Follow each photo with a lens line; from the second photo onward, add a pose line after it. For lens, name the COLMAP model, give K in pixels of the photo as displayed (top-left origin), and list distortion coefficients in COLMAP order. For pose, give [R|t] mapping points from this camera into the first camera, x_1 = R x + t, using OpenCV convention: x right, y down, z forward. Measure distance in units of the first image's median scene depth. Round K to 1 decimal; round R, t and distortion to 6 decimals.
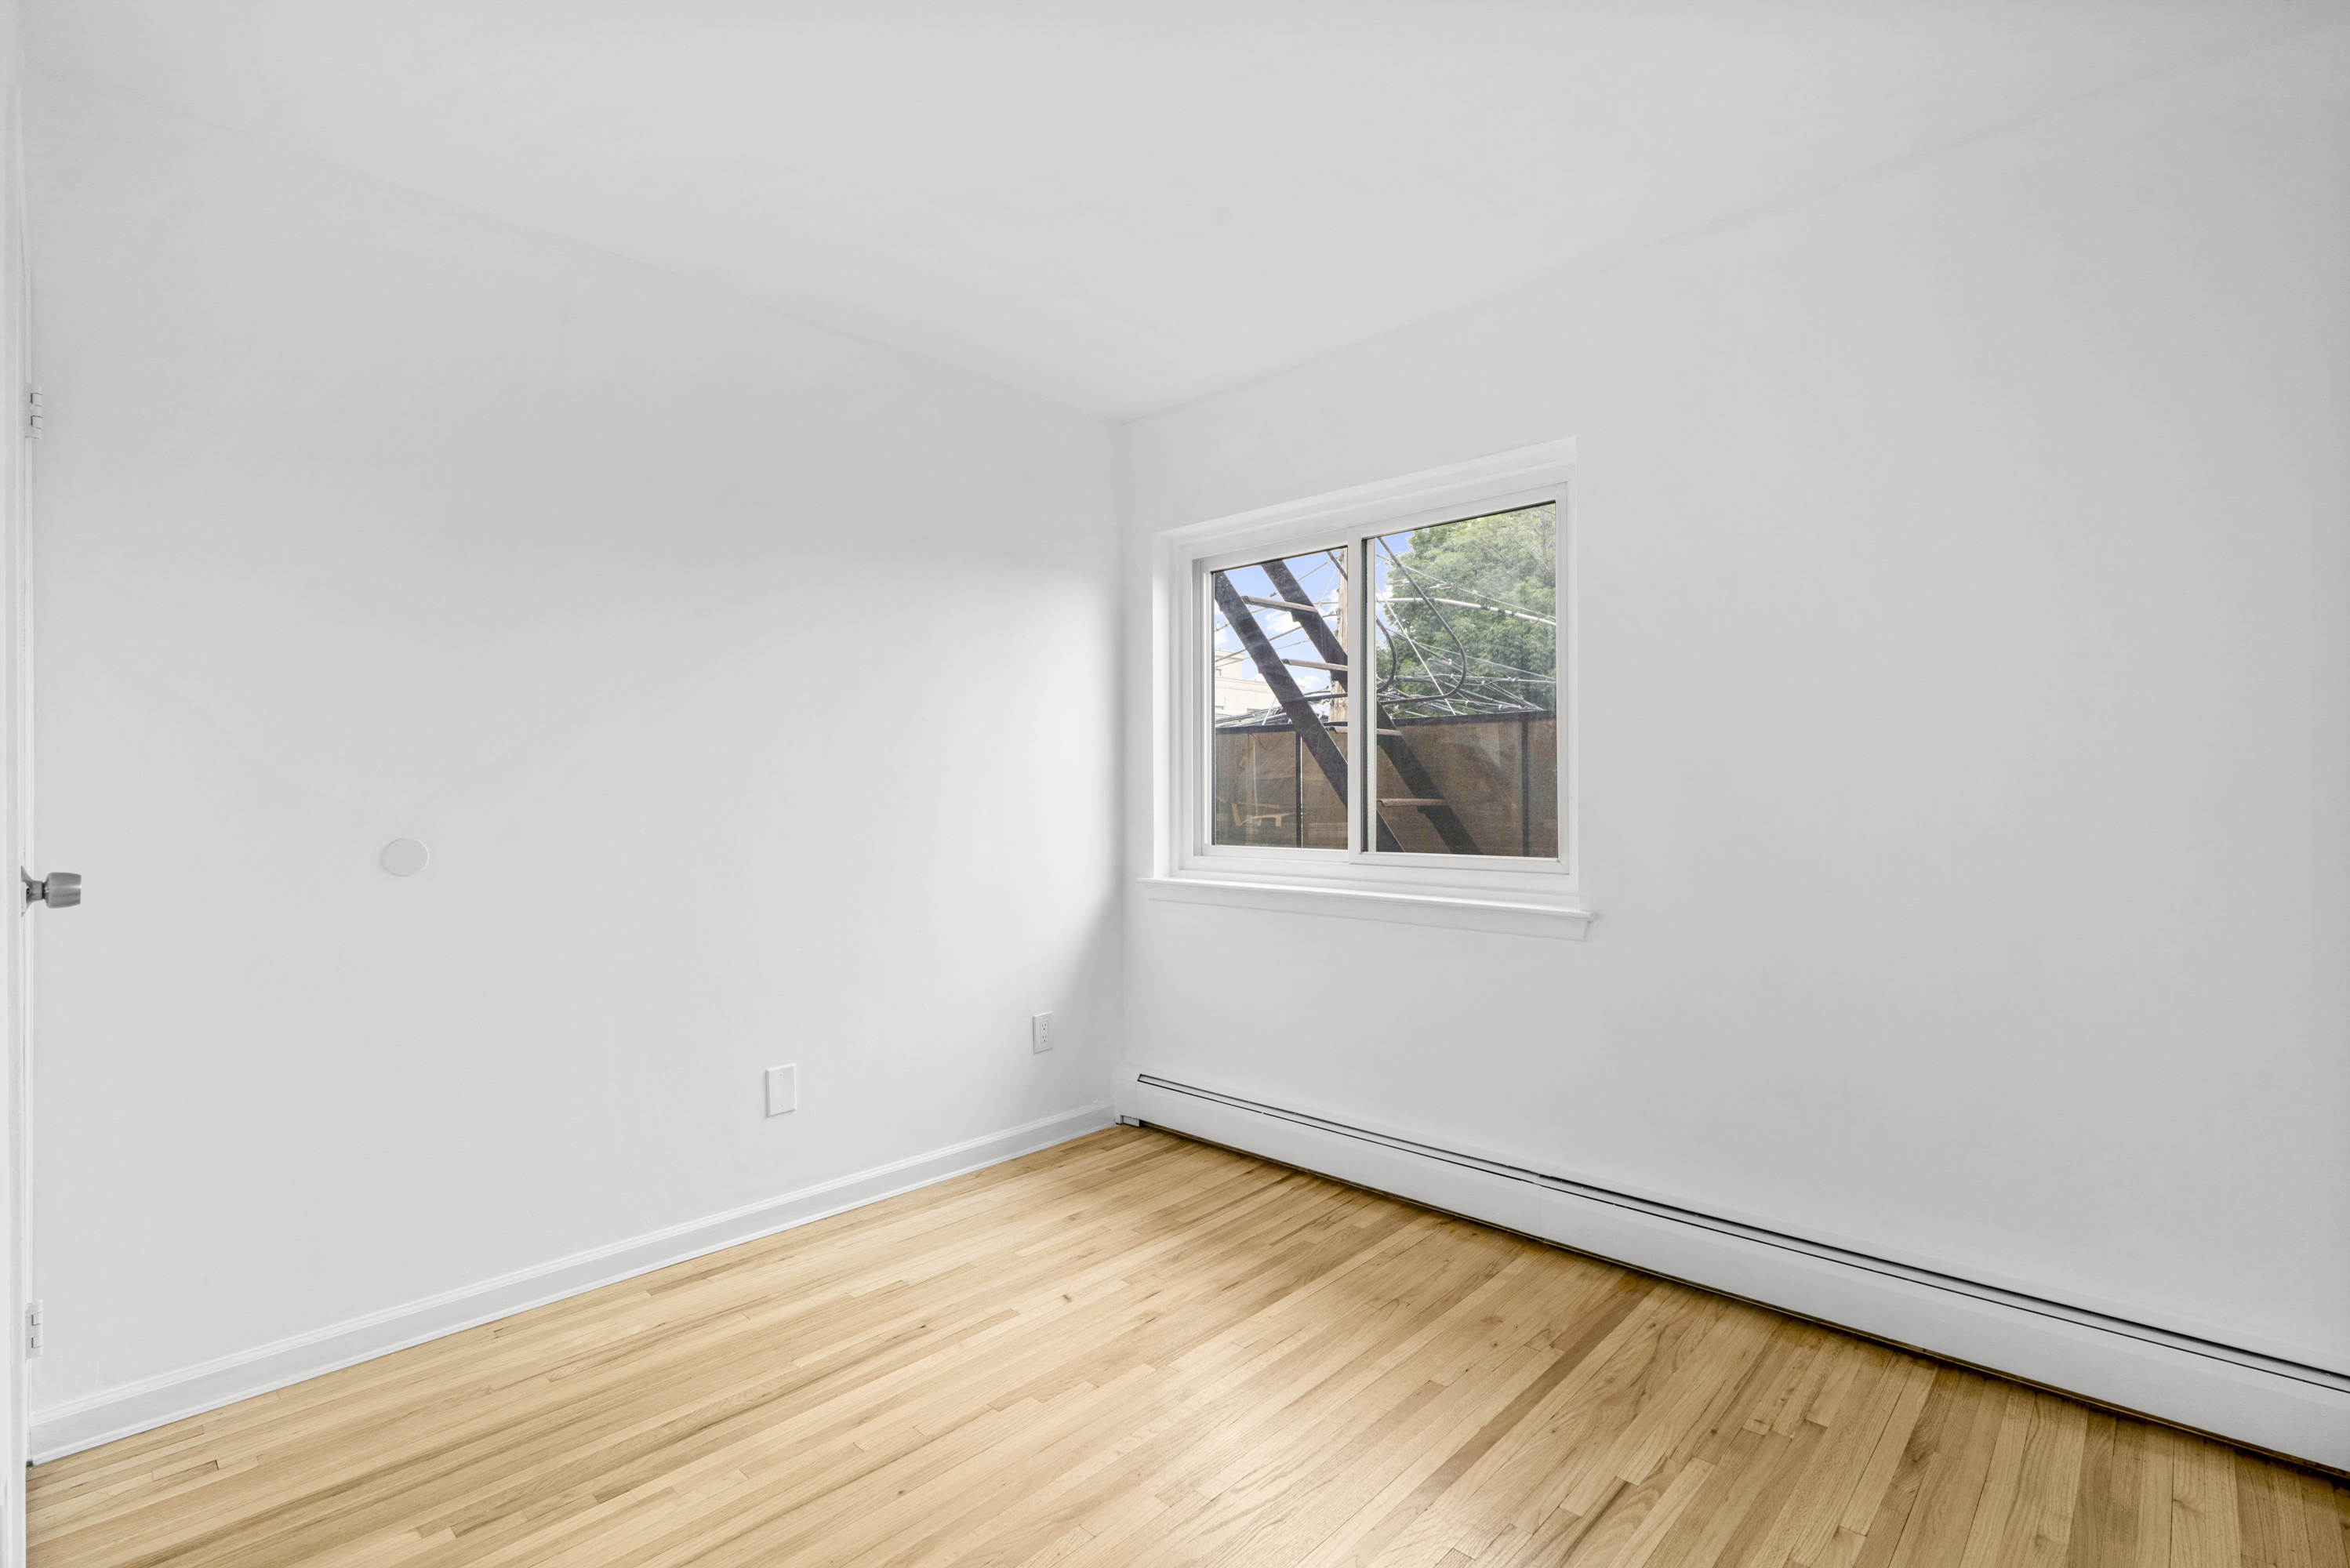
lens RADIAL K [[1083.9, 0, 1170.2], [0, 1083.9, 787.2], [0, 0, 1]] dist [0.007661, -0.004780]
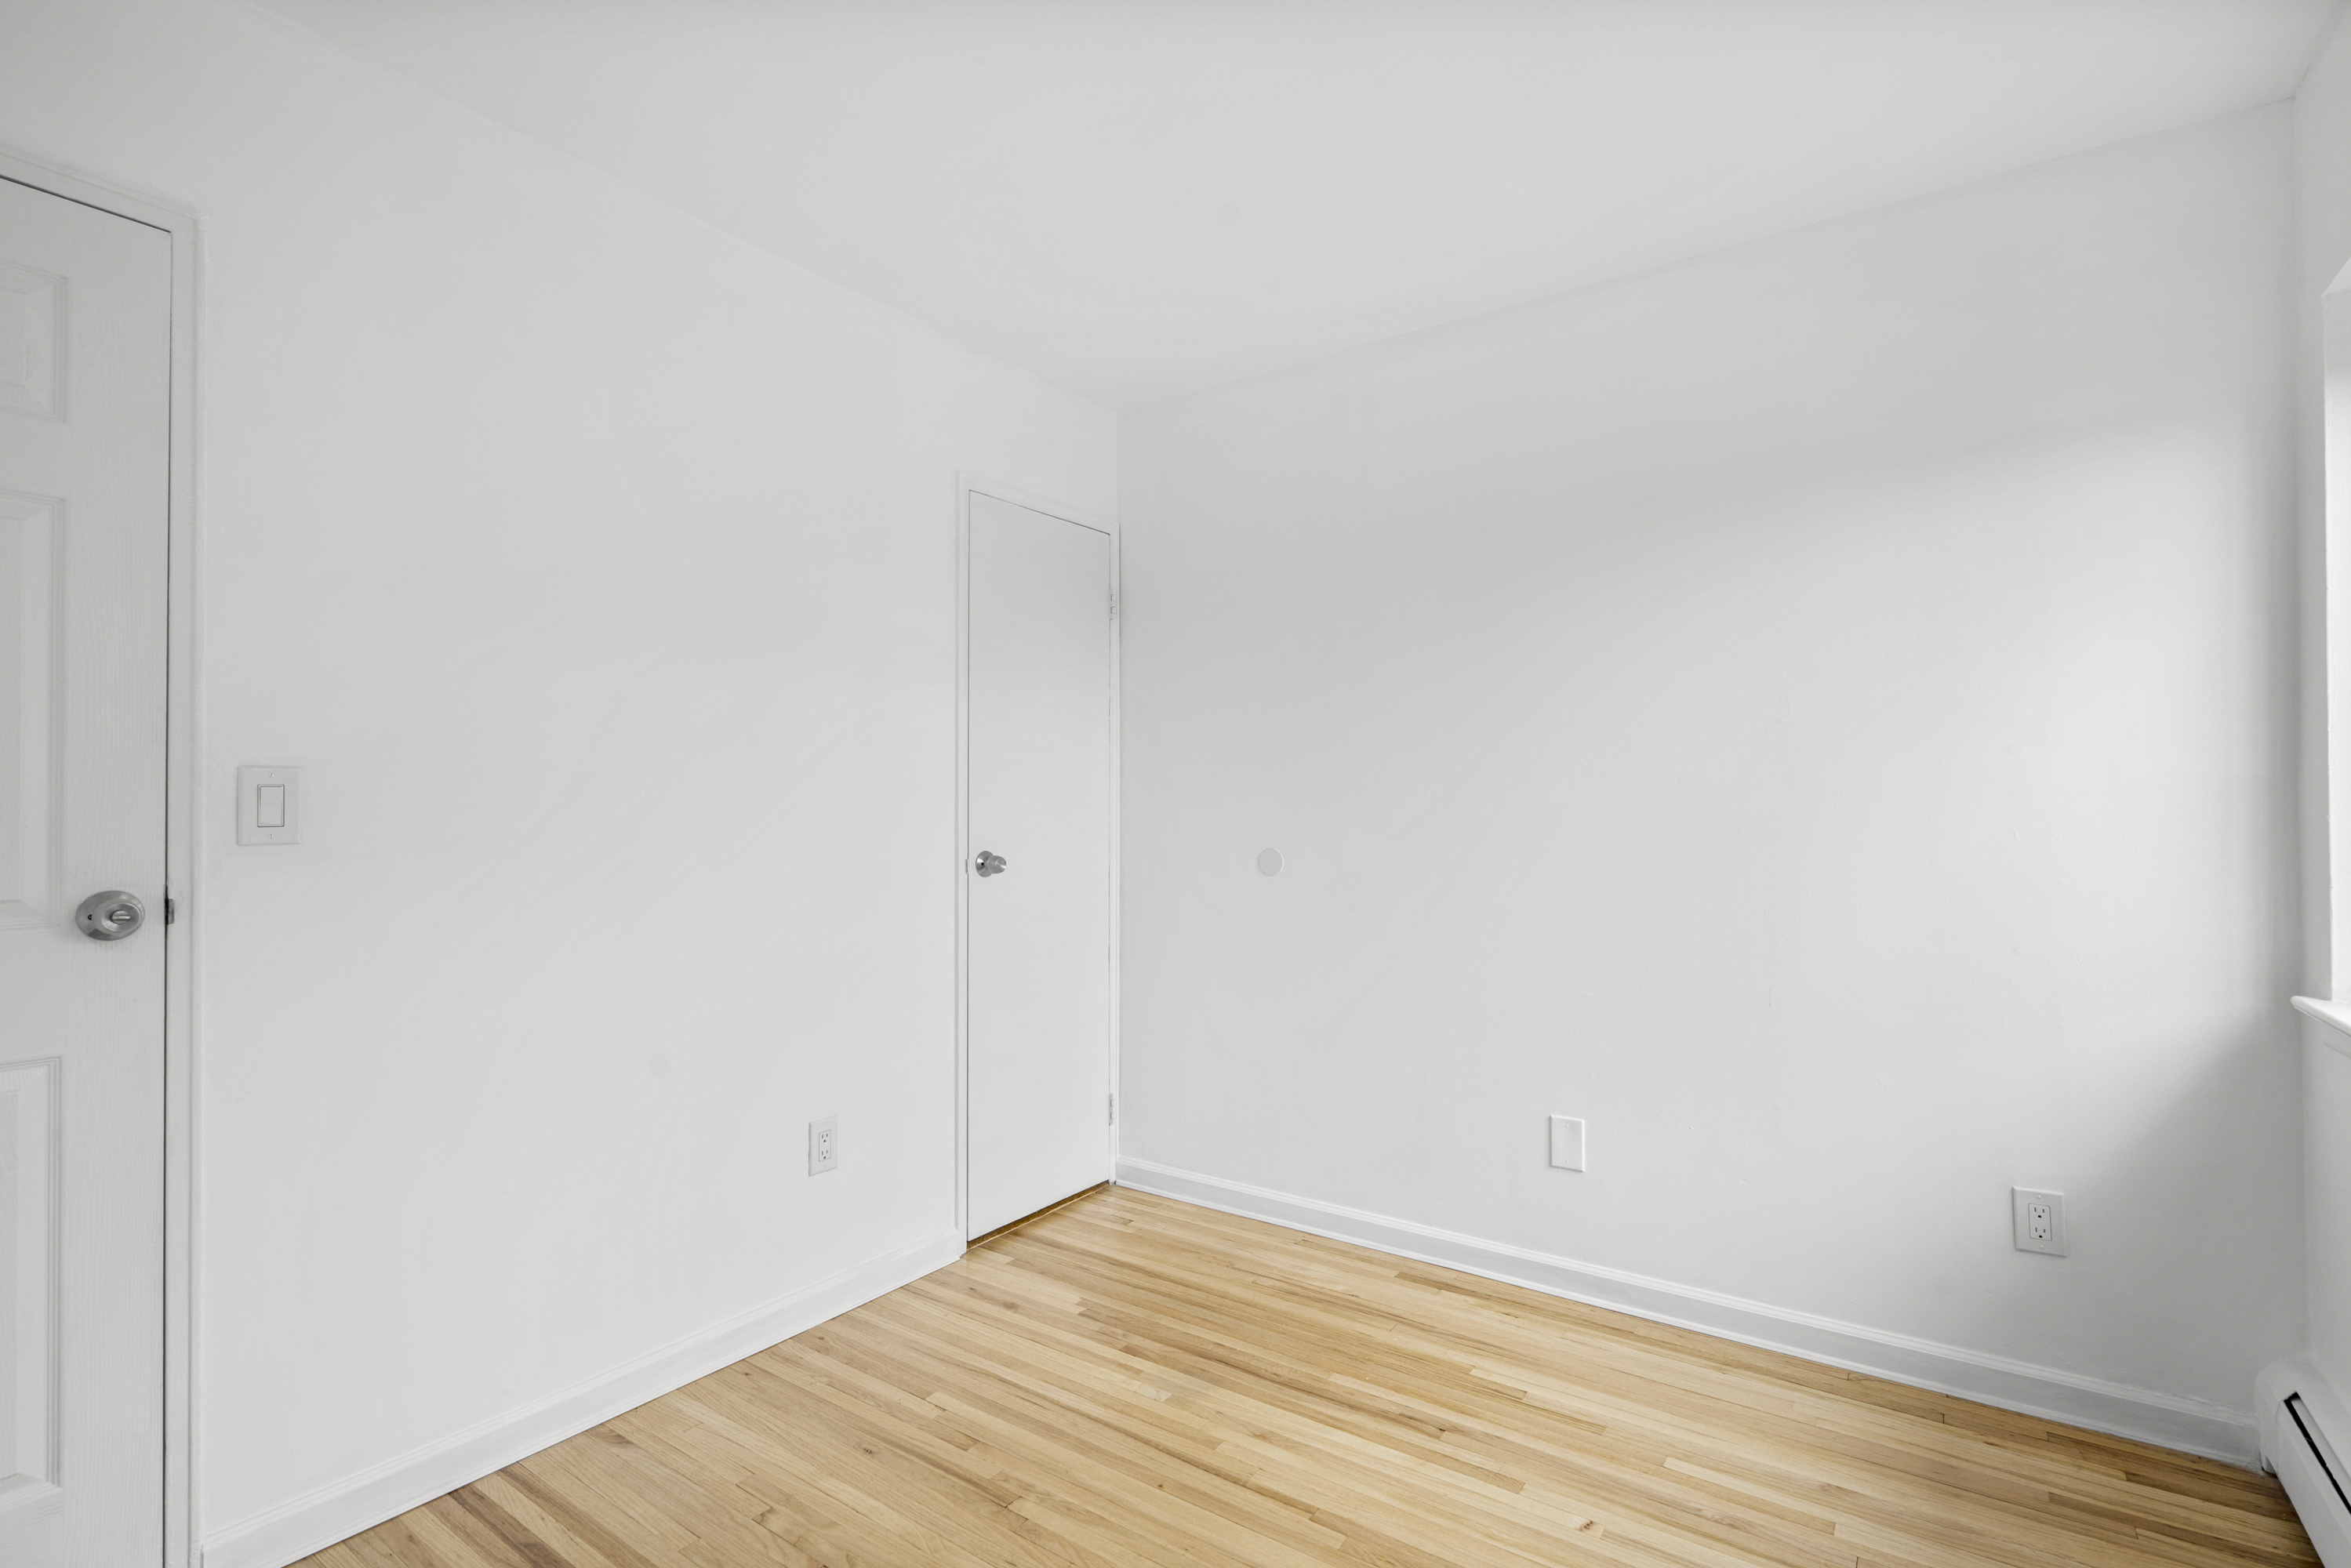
lens RADIAL K [[1084.3, 0, 1173.0], [0, 1084.3, 793.7], [0, 0, 1]] dist [0.007661, -0.004780]
pose [[0.149709, -0.013368, -0.988640, 0.594713], [0.000218, 0.999909, -0.013488, -0.003847], [0.988730, 0.001804, 0.149698, 0.634525]]
